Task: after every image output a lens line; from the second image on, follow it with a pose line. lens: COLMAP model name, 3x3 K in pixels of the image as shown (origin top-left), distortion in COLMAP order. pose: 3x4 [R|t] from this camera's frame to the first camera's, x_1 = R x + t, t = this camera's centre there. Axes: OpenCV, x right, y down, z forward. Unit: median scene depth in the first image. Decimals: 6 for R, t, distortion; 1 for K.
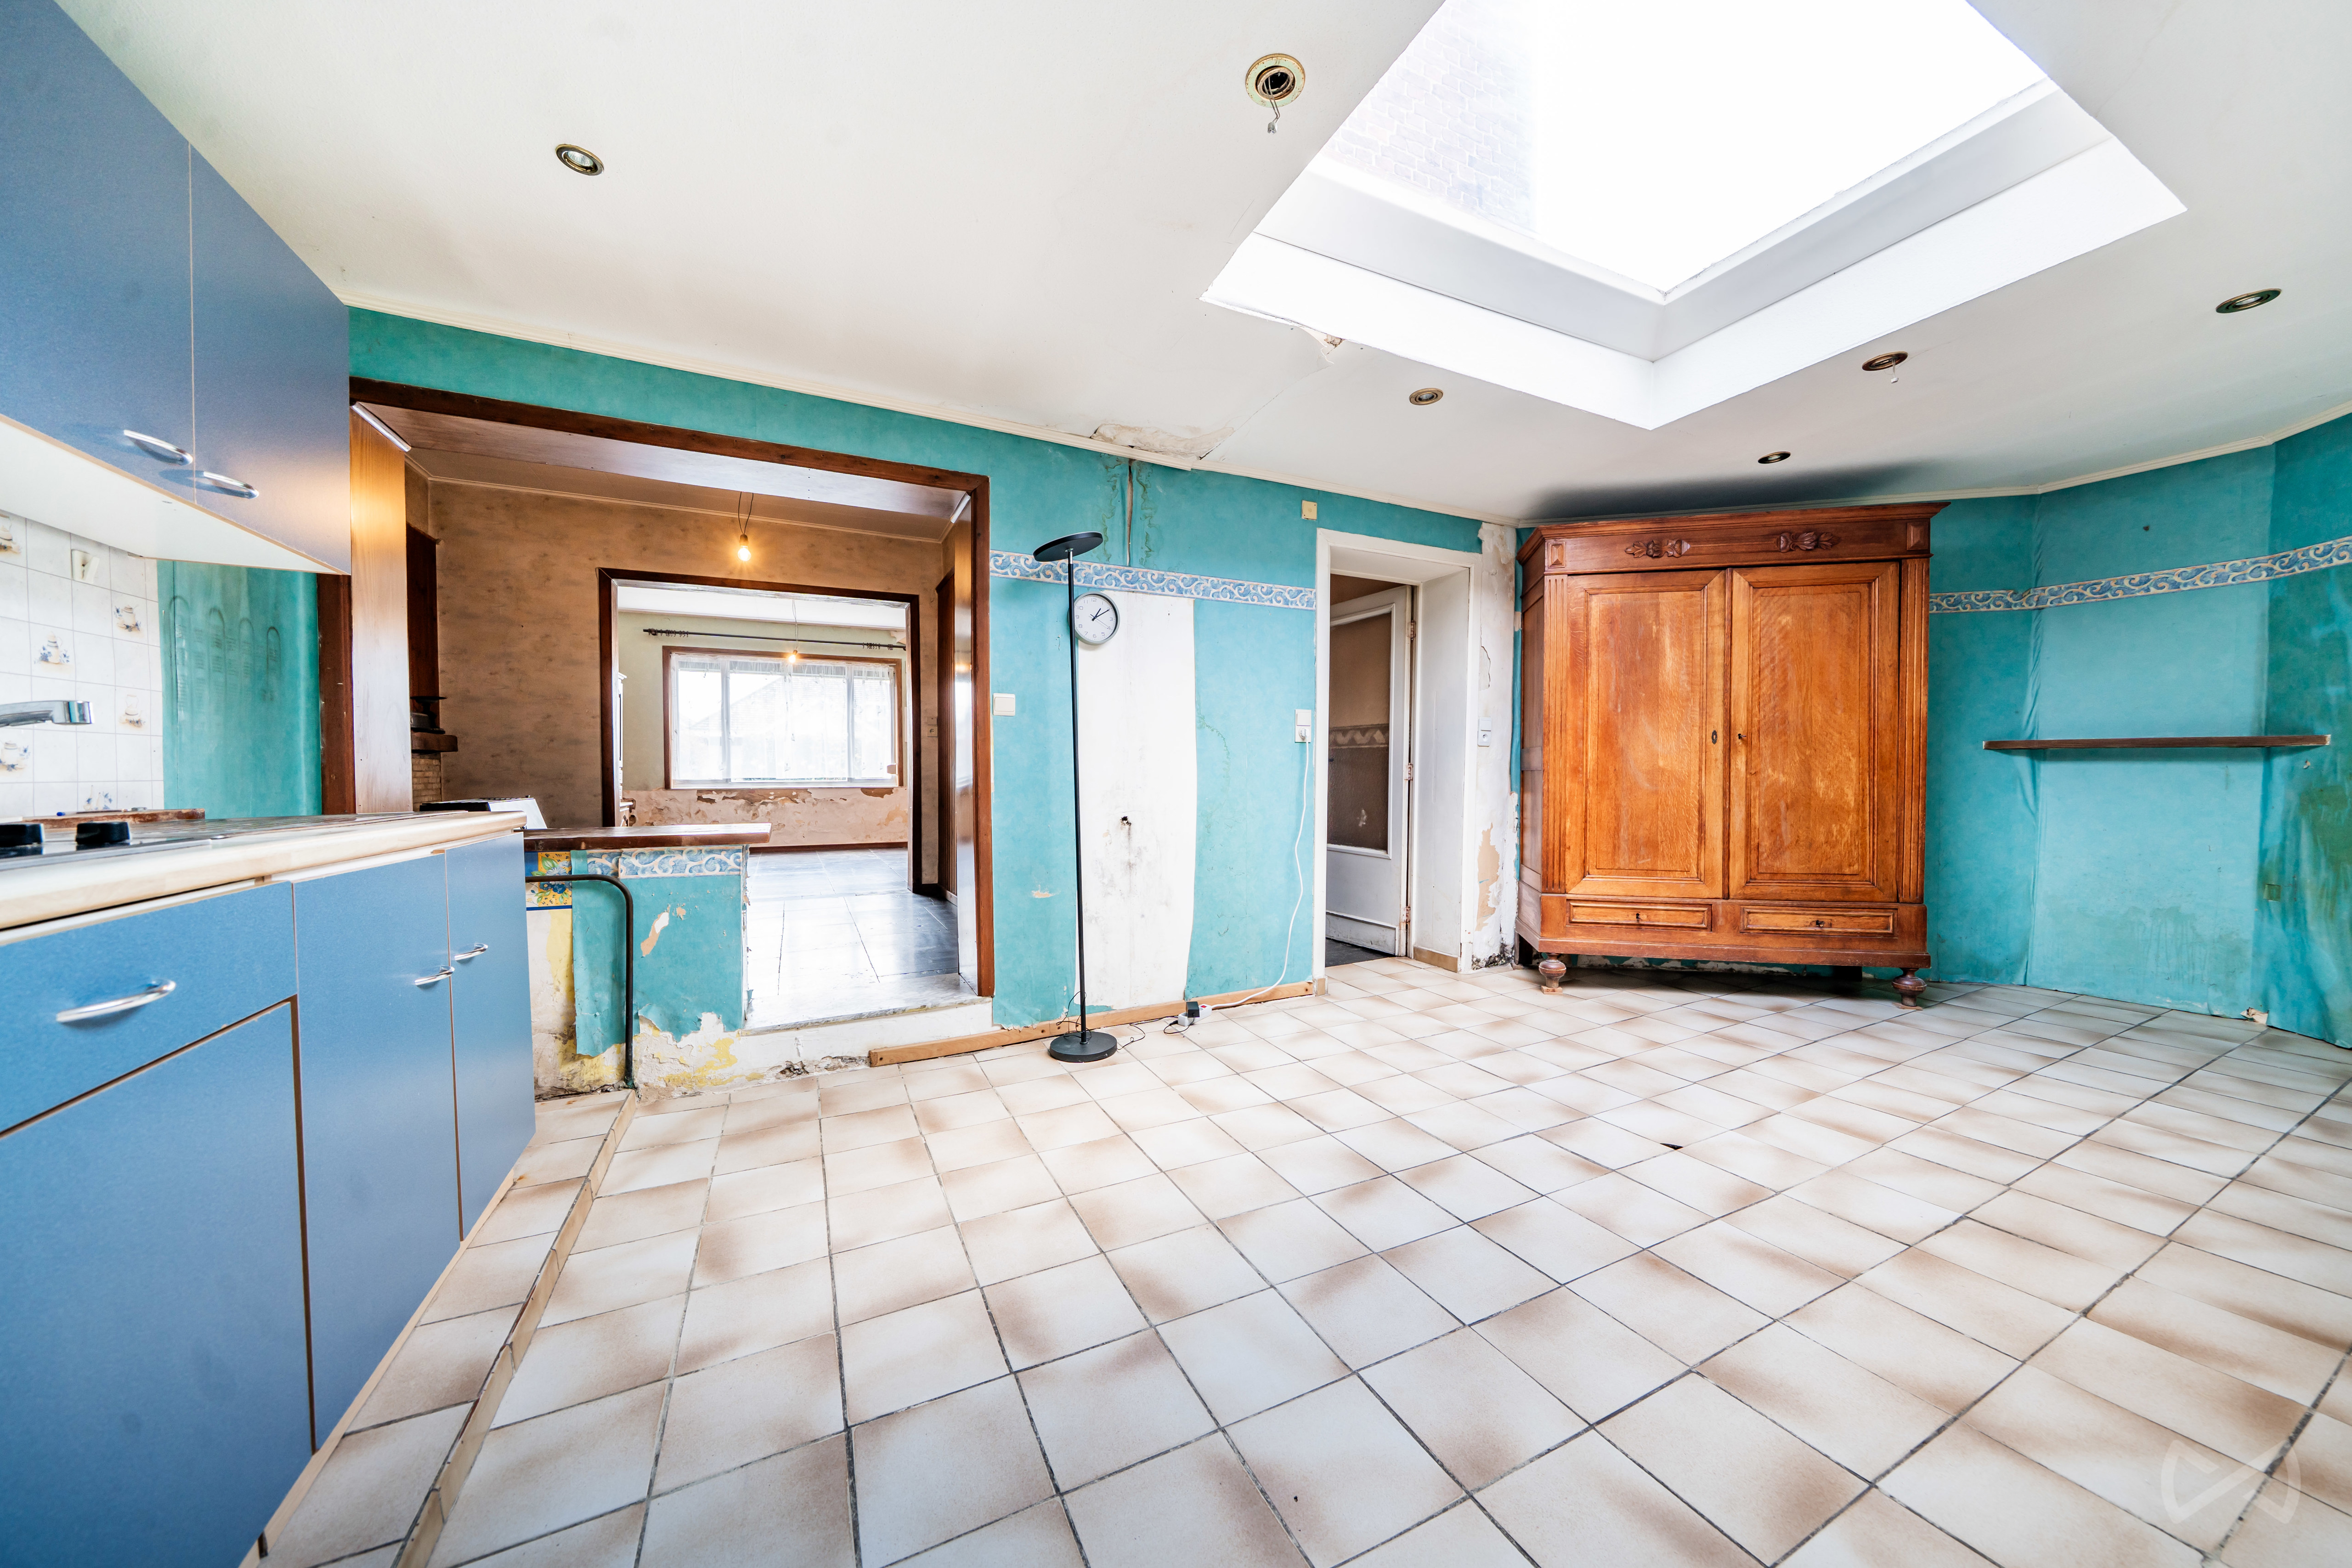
lens RADIAL K [[799.4, 0, 1196.0], [0, 799.4, 789.0], [0, 0, 1]] dist [-0.007810, -0.000116]
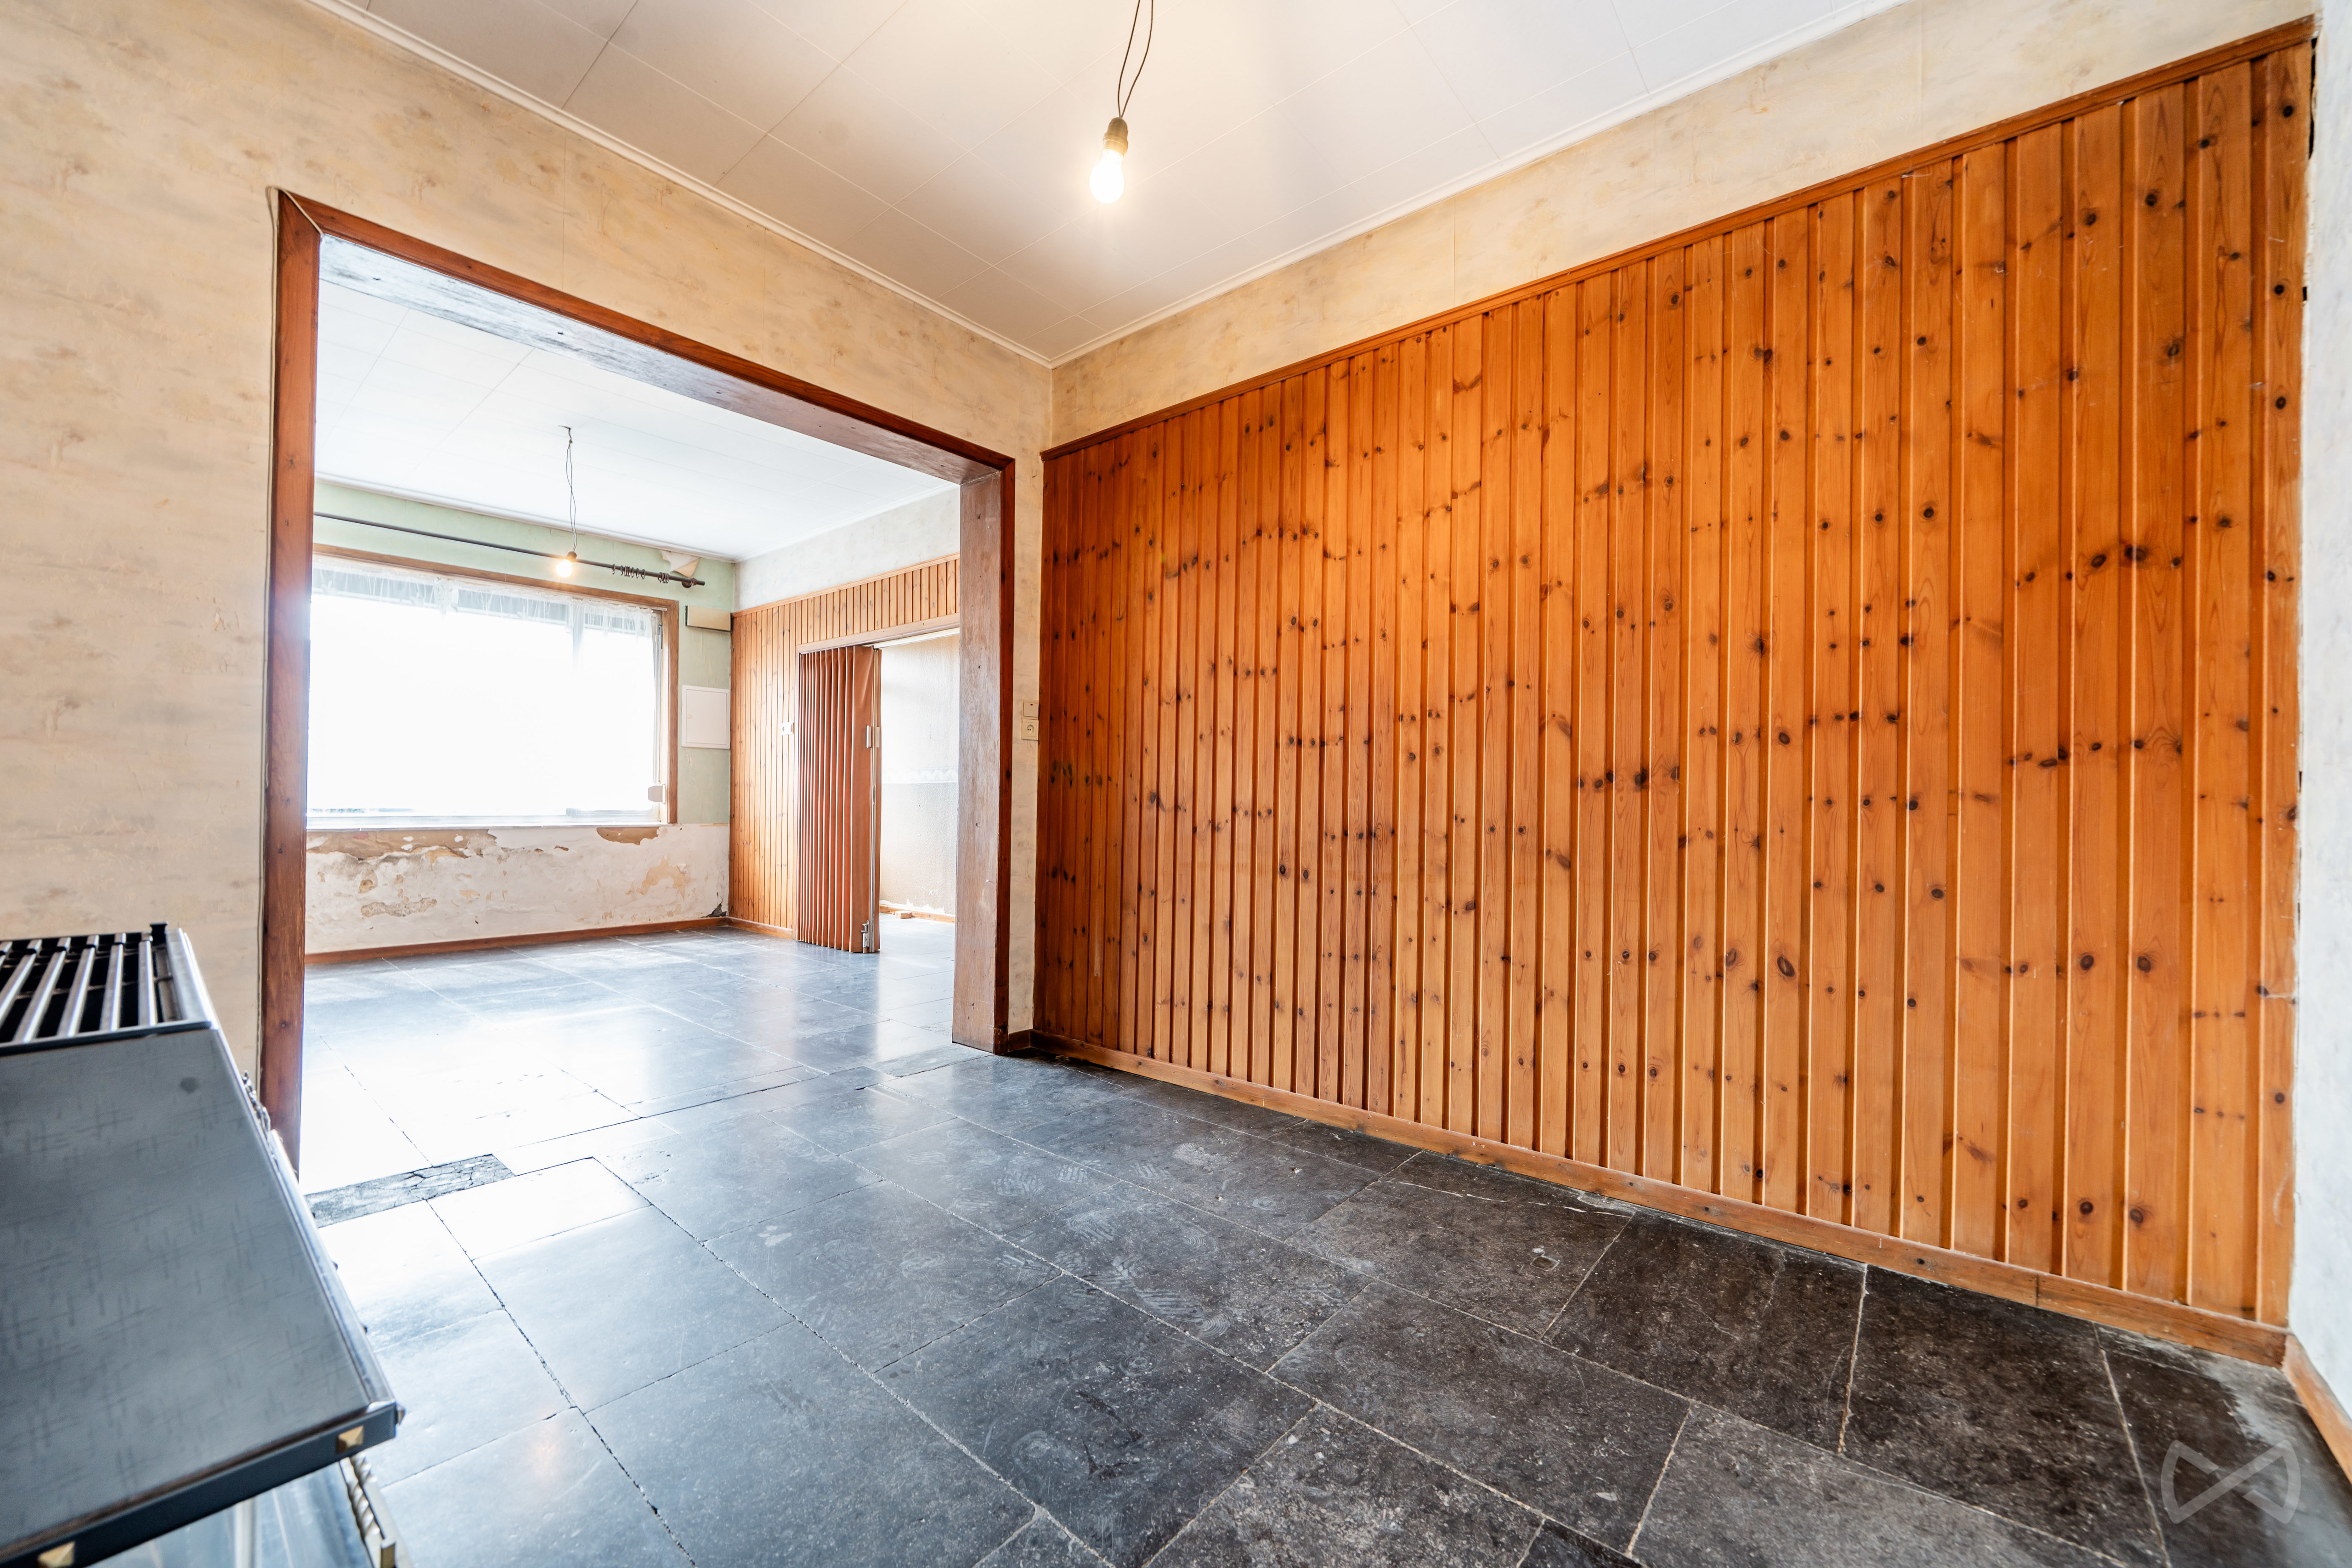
lens RADIAL K [[897.5, 0, 1197.3], [0, 897.5, 794.4], [0, 0, 1]] dist [-0.004775, 0.000396]
pose [[0.918688, 0.014877, 0.394704, -0.923675], [-0.005543, 0.999678, -0.024778, -0.036007], [-0.394946, 0.020576, 0.918474, 0.877860]]
